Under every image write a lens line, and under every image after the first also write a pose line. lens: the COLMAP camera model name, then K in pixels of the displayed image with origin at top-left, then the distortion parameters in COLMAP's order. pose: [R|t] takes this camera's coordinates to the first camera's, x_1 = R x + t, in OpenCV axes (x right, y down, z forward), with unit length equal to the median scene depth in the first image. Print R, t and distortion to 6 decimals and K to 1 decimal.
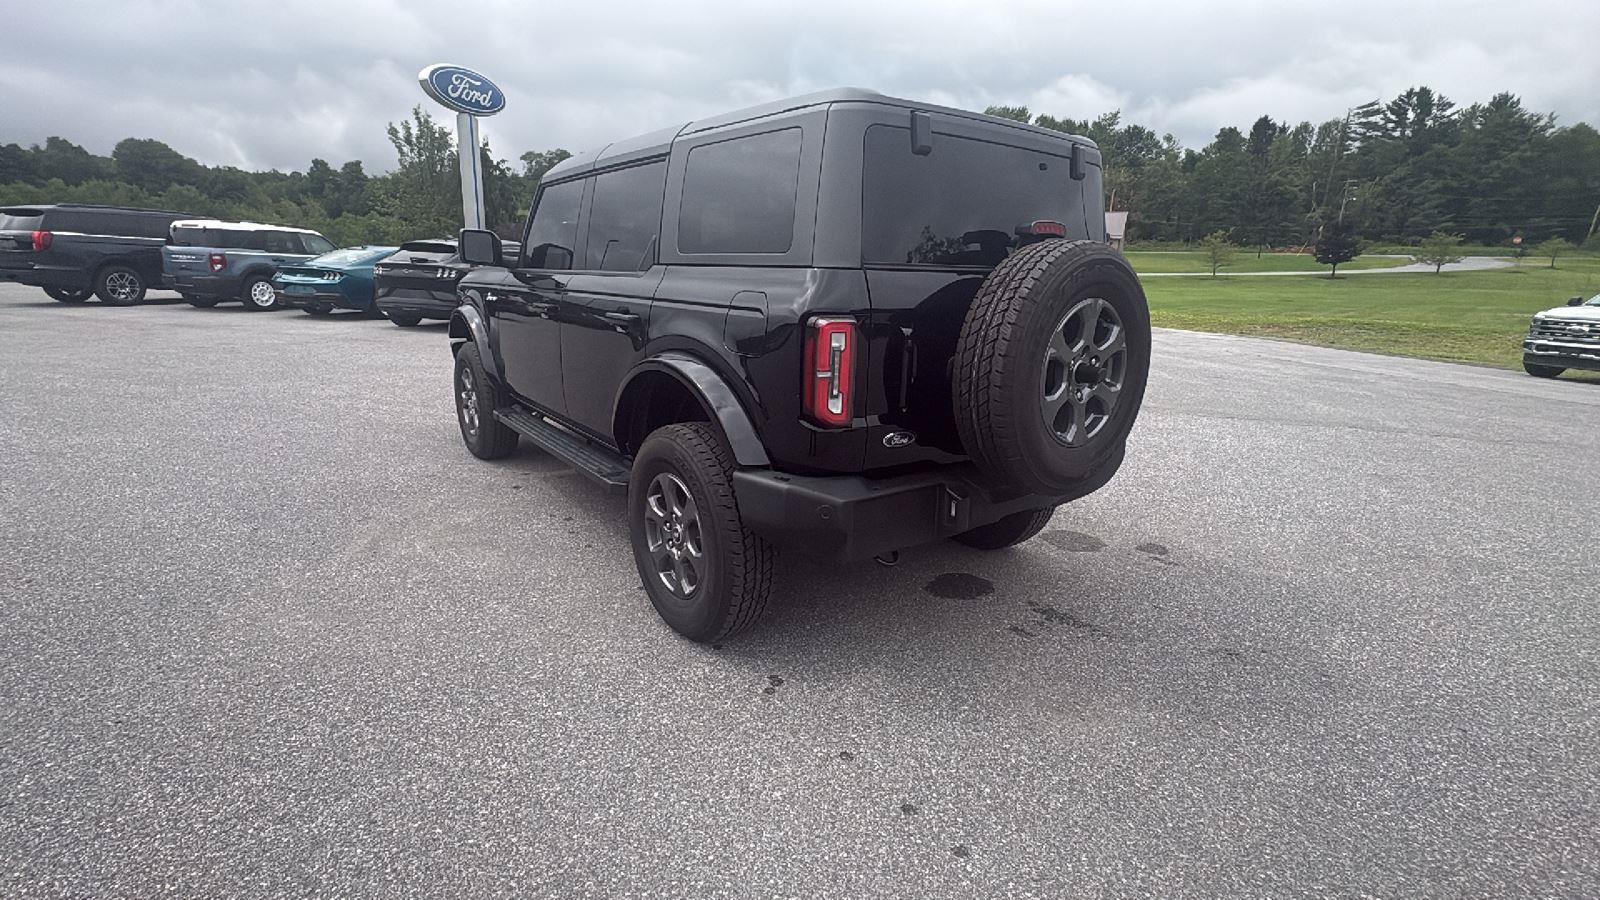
lens RADIAL K [[730.2, 0, 797.7], [0, 730.2, 454.5], [0, 0, 1]] dist [0.003463, -0.000617]
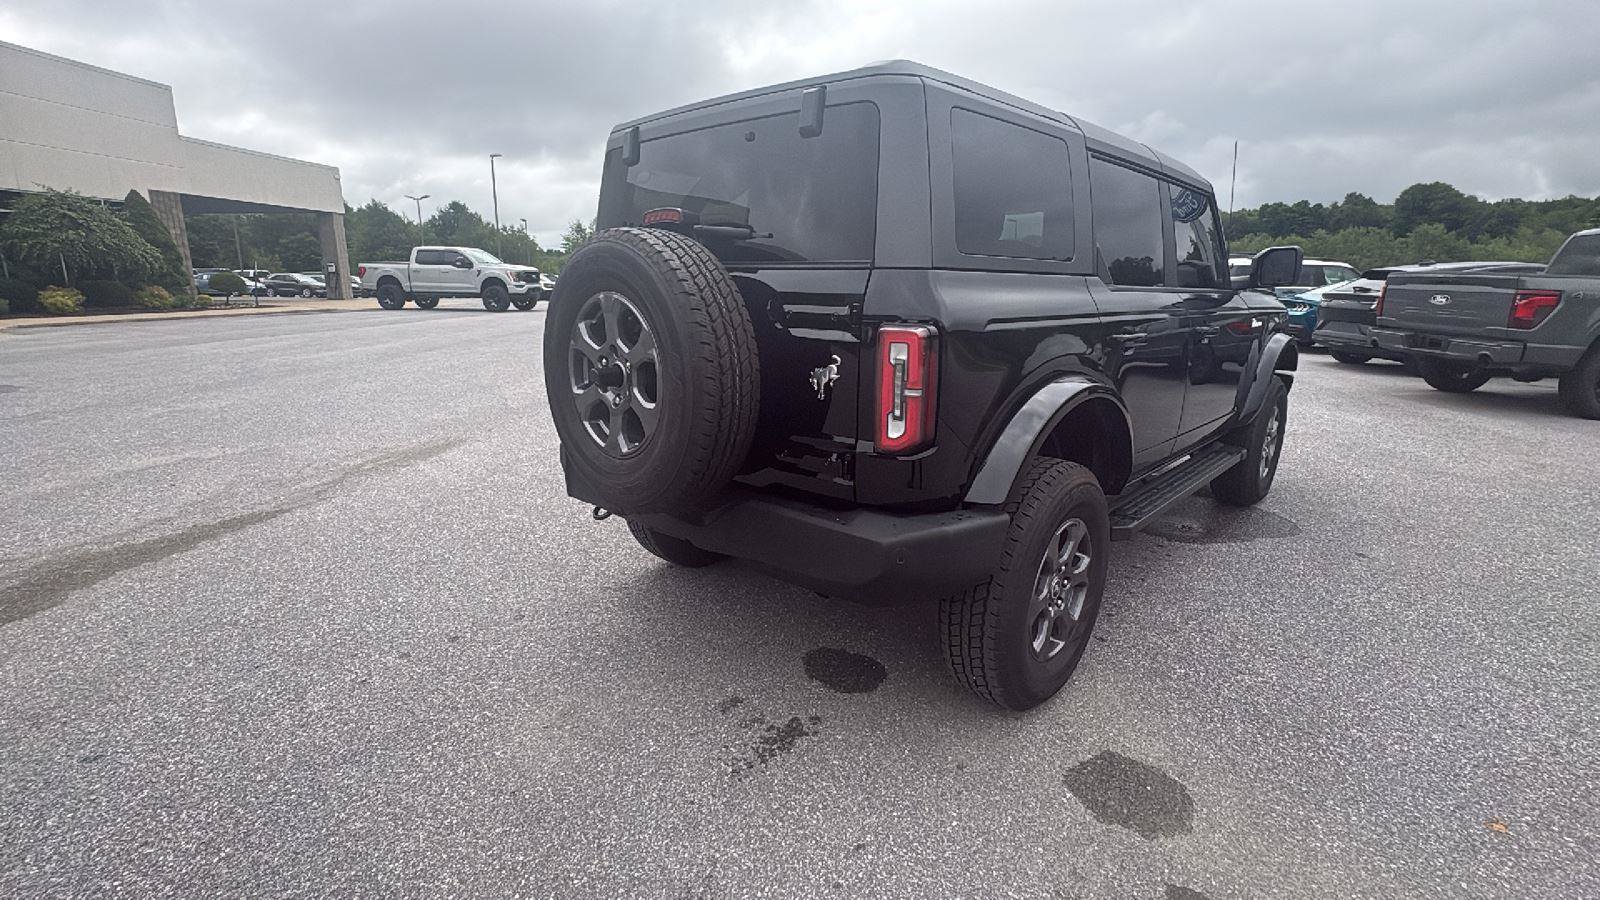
lens RADIAL K [[730.2, 0, 797.7], [0, 730.2, 454.5], [0, 0, 1]] dist [0.003463, -0.000617]
pose [[0.177063, 0.203943, -0.962838, 0.381093], [-0.252878, 0.954879, 0.155753, -0.062509], [0.951158, 0.215903, 0.220646, 0.301260]]
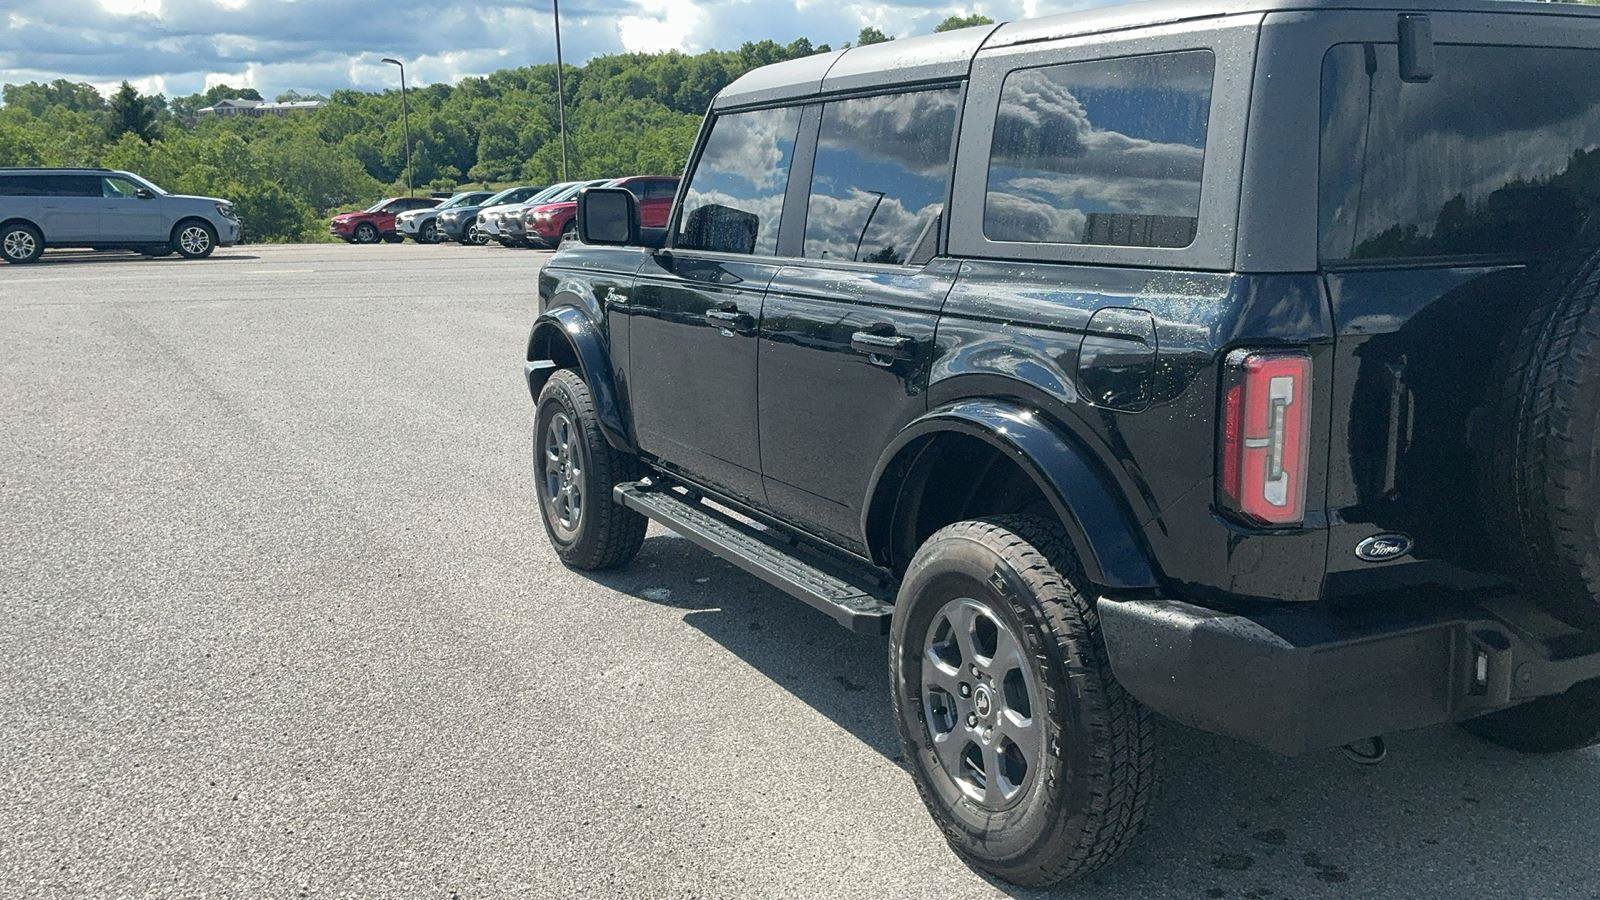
lens RADIAL K [[1486.9, 0, 798.2], [0, 1486.9, 476.2], [0, 0, 1]] dist [0.111801, -0.215990]
pose [[0.981435, 0.000949, -0.191792, -0.047696], [-0.013334, 0.997906, -0.063294, 0.002873], [0.191331, 0.064676, 0.979392, -0.154529]]
